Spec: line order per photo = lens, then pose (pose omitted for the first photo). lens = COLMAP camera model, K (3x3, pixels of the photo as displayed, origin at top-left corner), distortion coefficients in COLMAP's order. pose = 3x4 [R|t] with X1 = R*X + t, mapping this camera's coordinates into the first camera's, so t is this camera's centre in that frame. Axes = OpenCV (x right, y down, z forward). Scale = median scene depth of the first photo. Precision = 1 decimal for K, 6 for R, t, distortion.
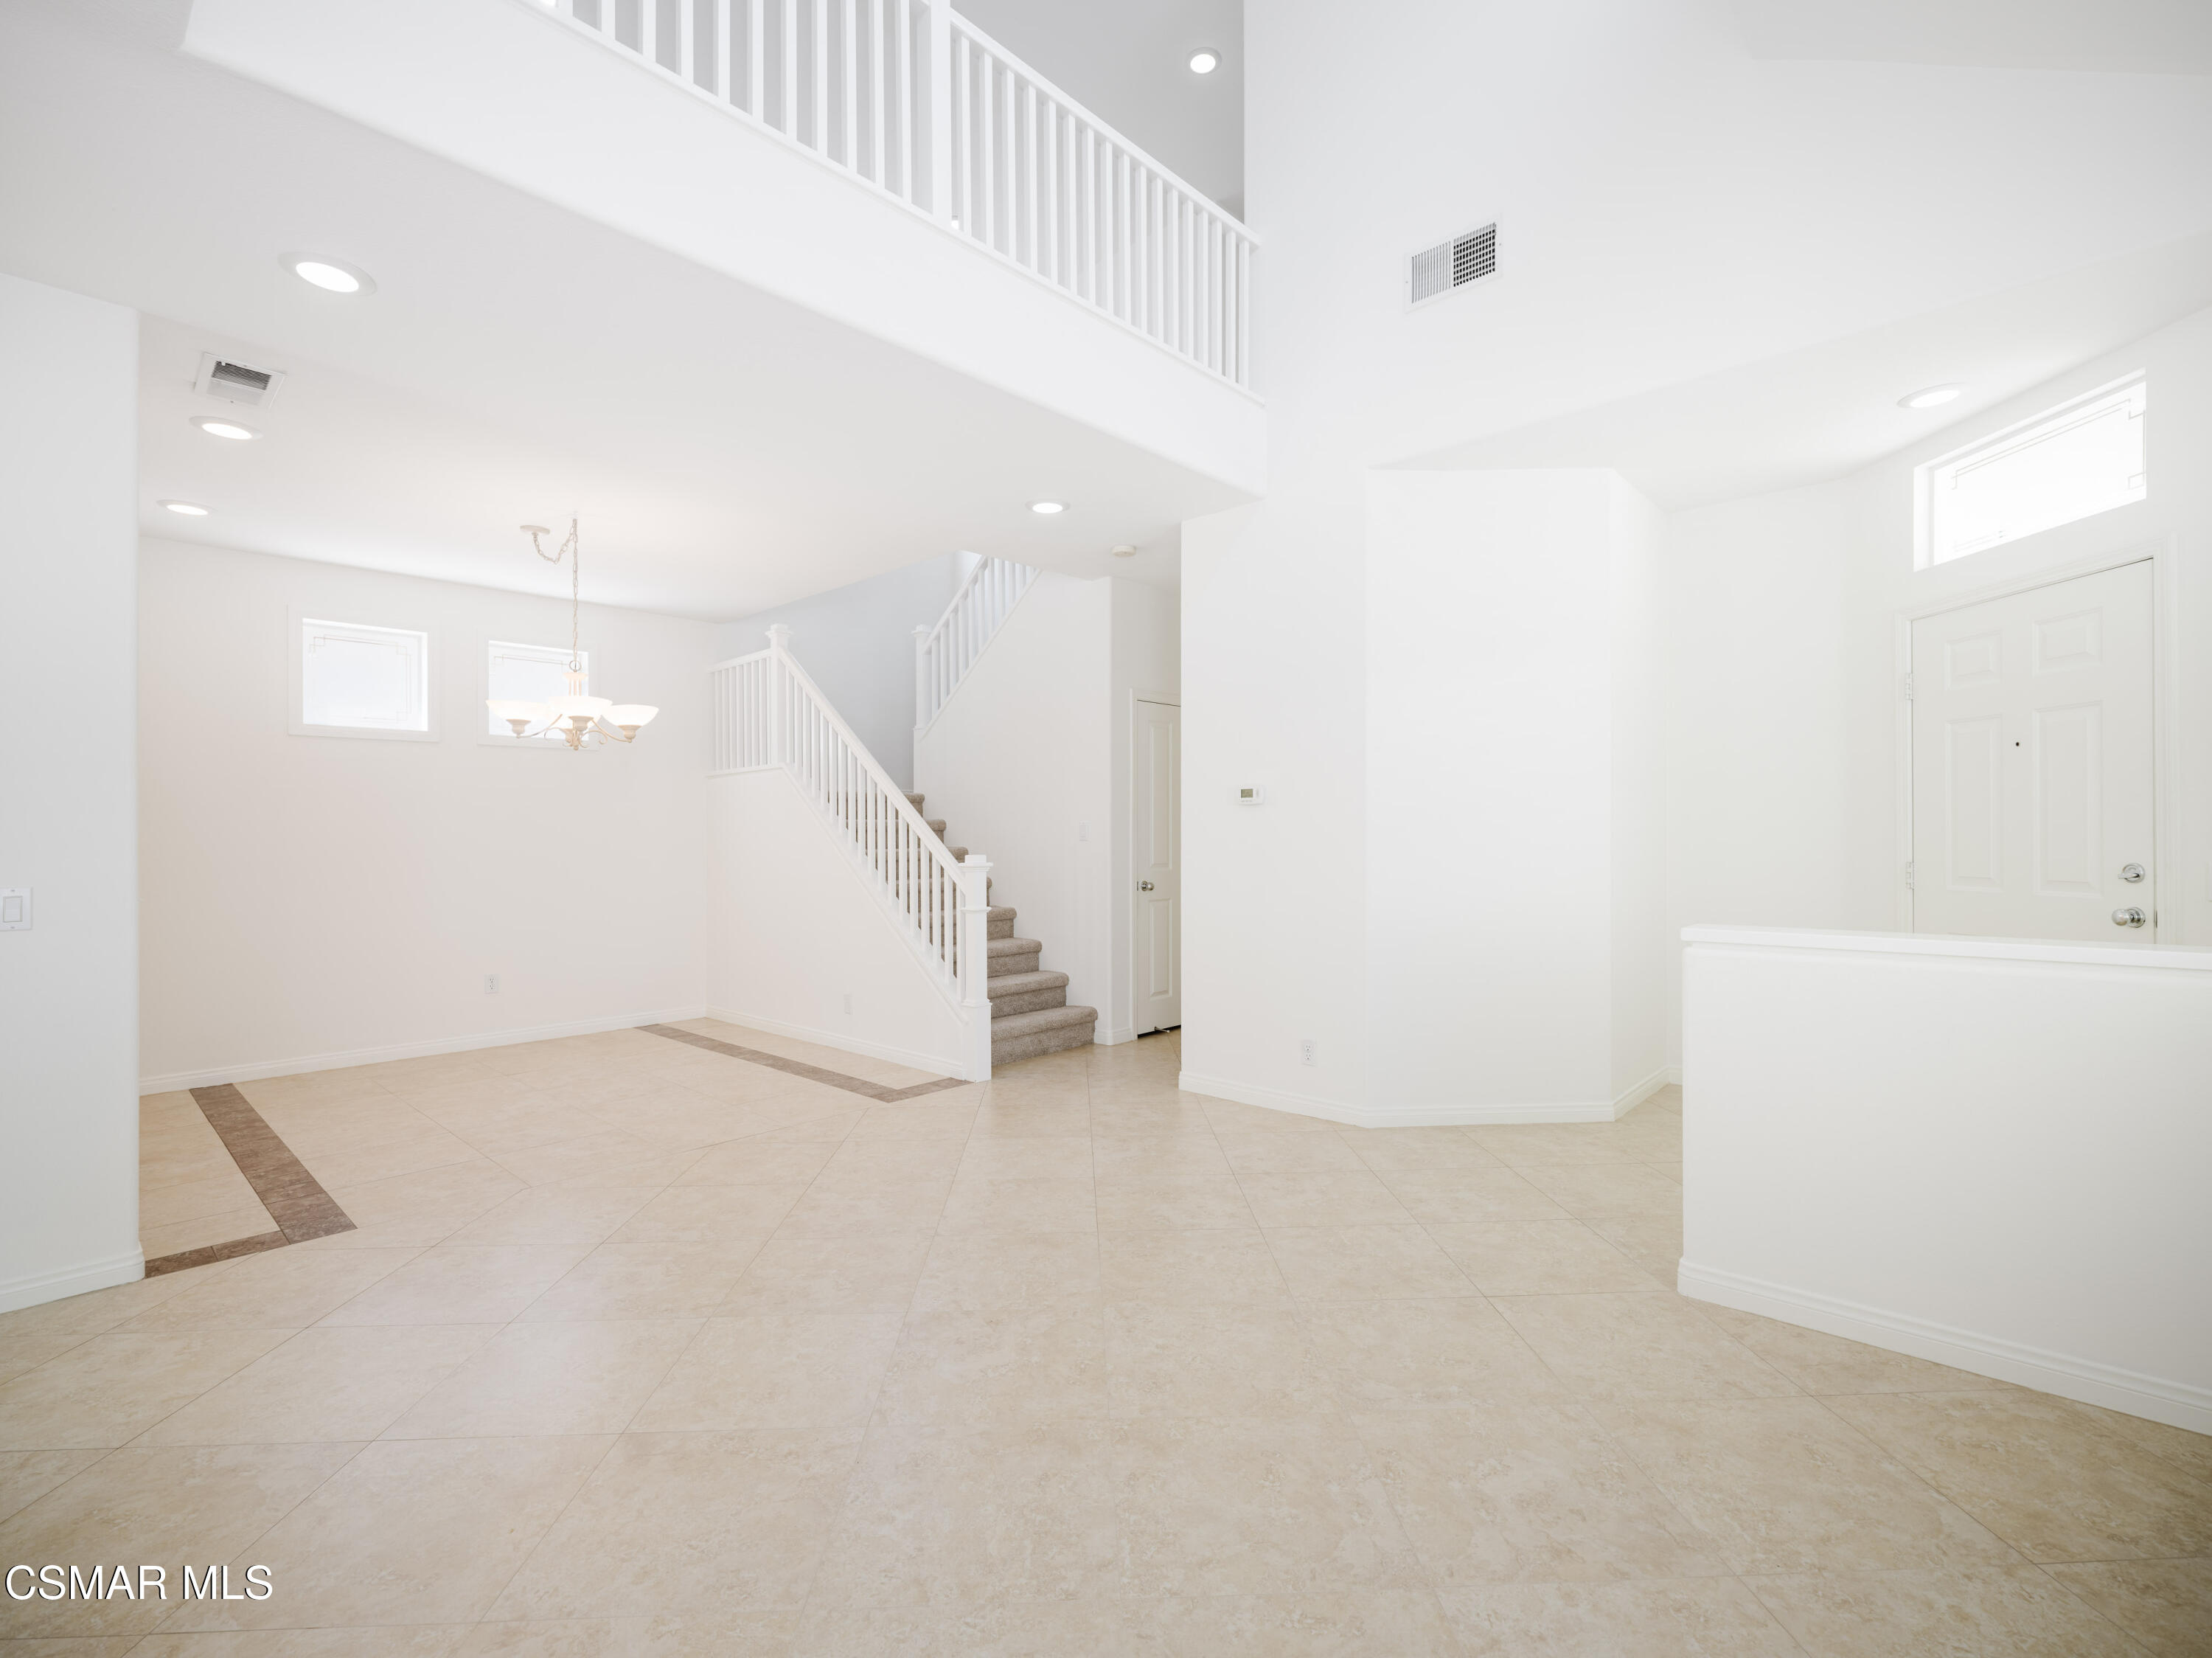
lens RADIAL K [[1010.2, 0, 1099.2], [0, 1010.2, 832.8], [0, 0, 1]] dist [-0.001604, 0.000779]
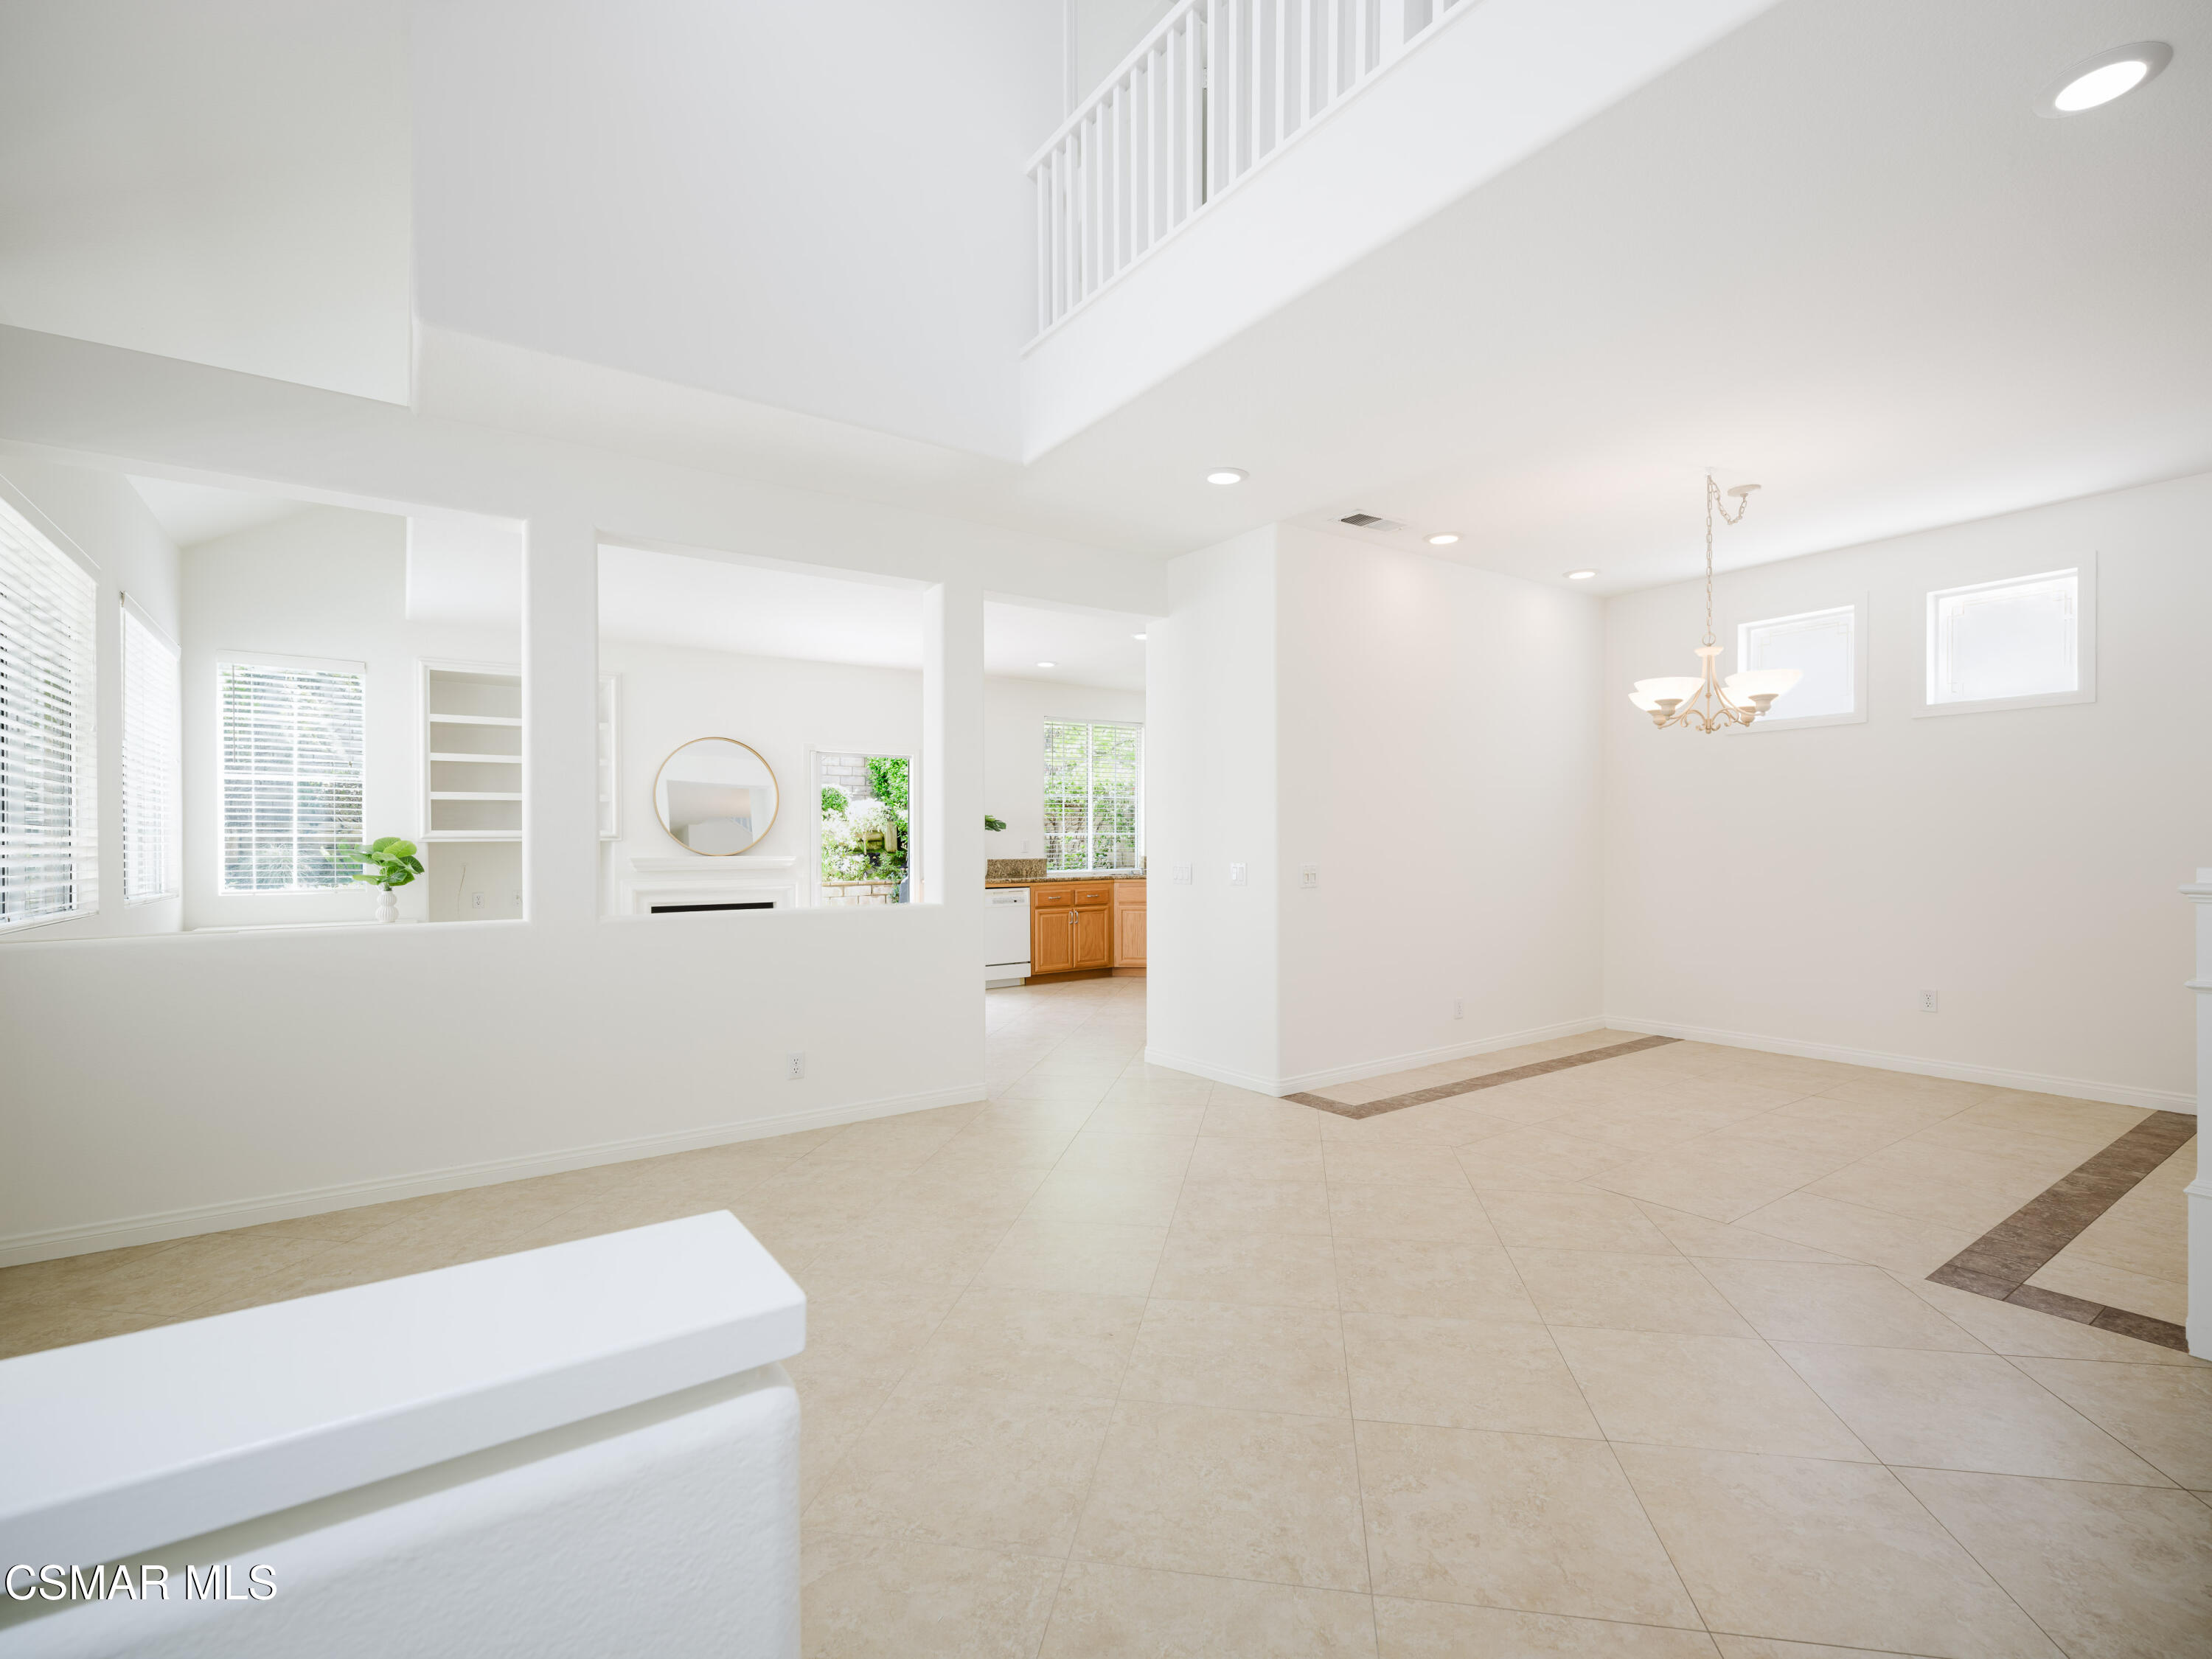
lens RADIAL K [[1010.0, 0, 1120.1], [0, 1010.0, 840.6], [0, 0, 1]] dist [-0.001604, 0.000779]
pose [[-0.192314, 0.010629, -0.981276, 0.653547], [0.016439, 0.999836, 0.007609, -0.003909], [0.981196, -0.014668, -0.192457, 0.924476]]
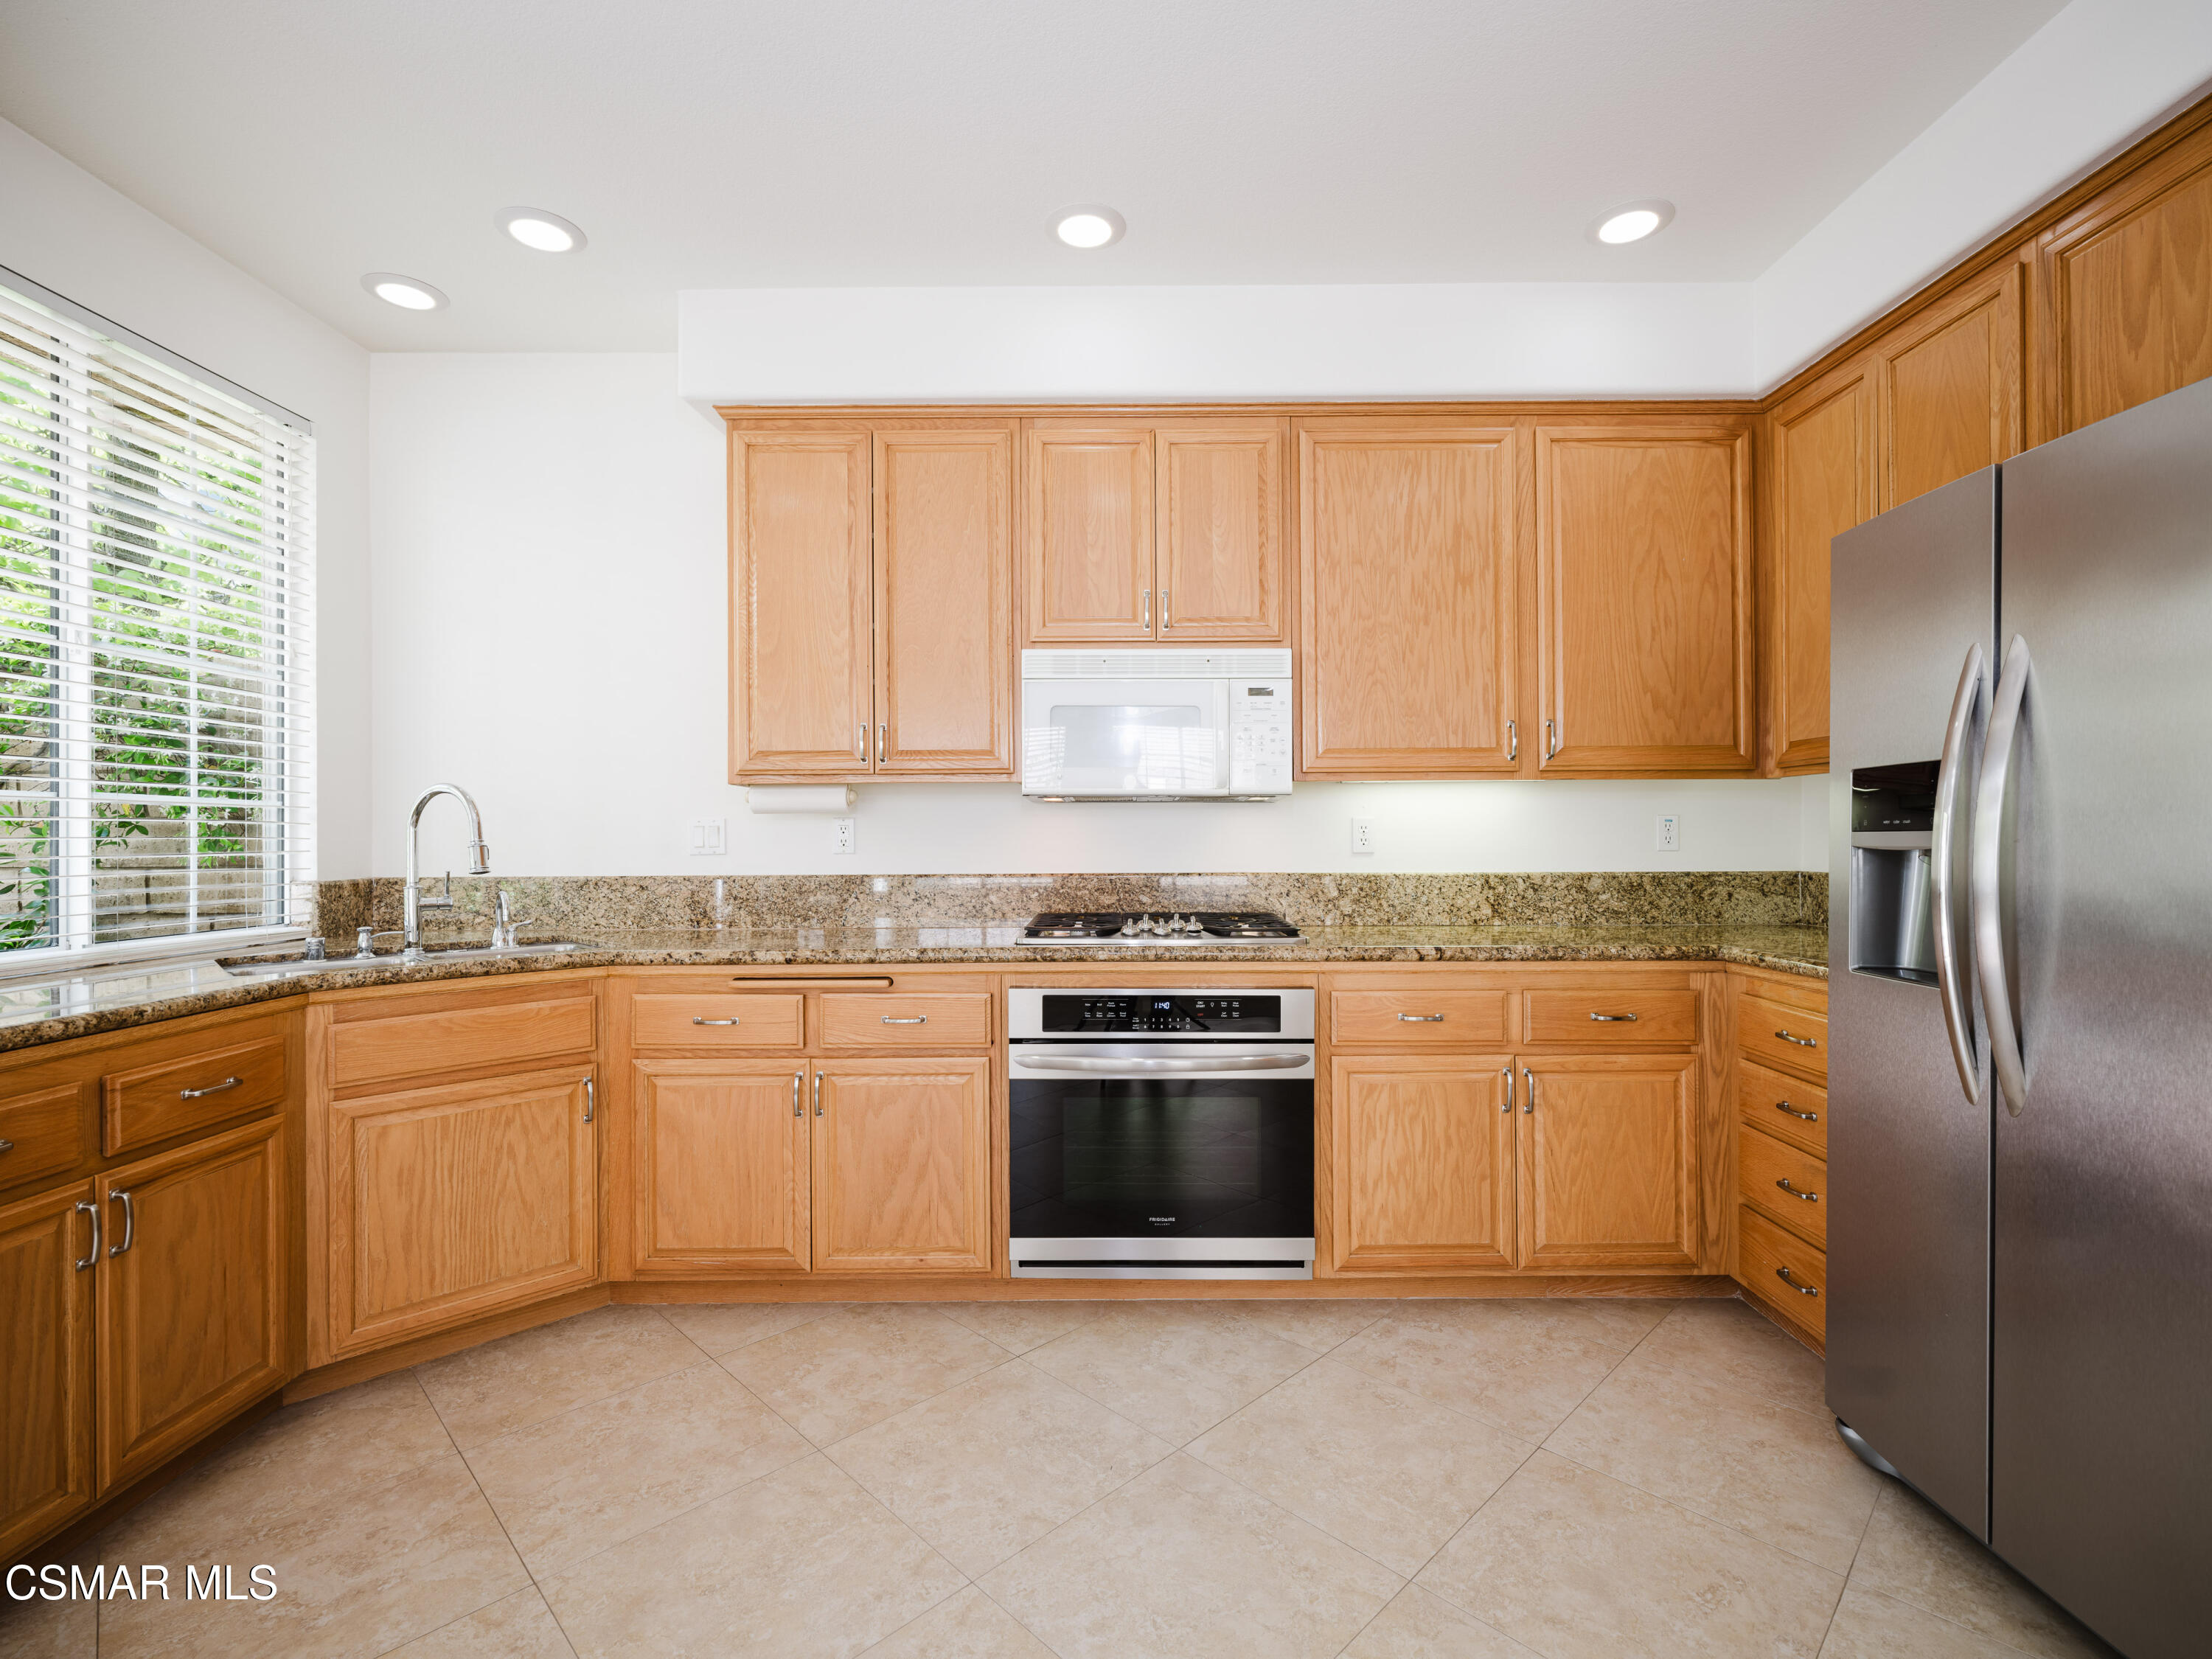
lens RADIAL K [[1010.0, 0, 1120.1], [0, 1010.0, 838.7], [0, 0, 1]] dist [-0.001604, 0.000779]
pose [[0.684114, 0.010349, -0.729302, -1.268927], [-0.000461, 0.999905, 0.013756, 0.017927], [0.729375, -0.009075, 0.684054, 0.304415]]
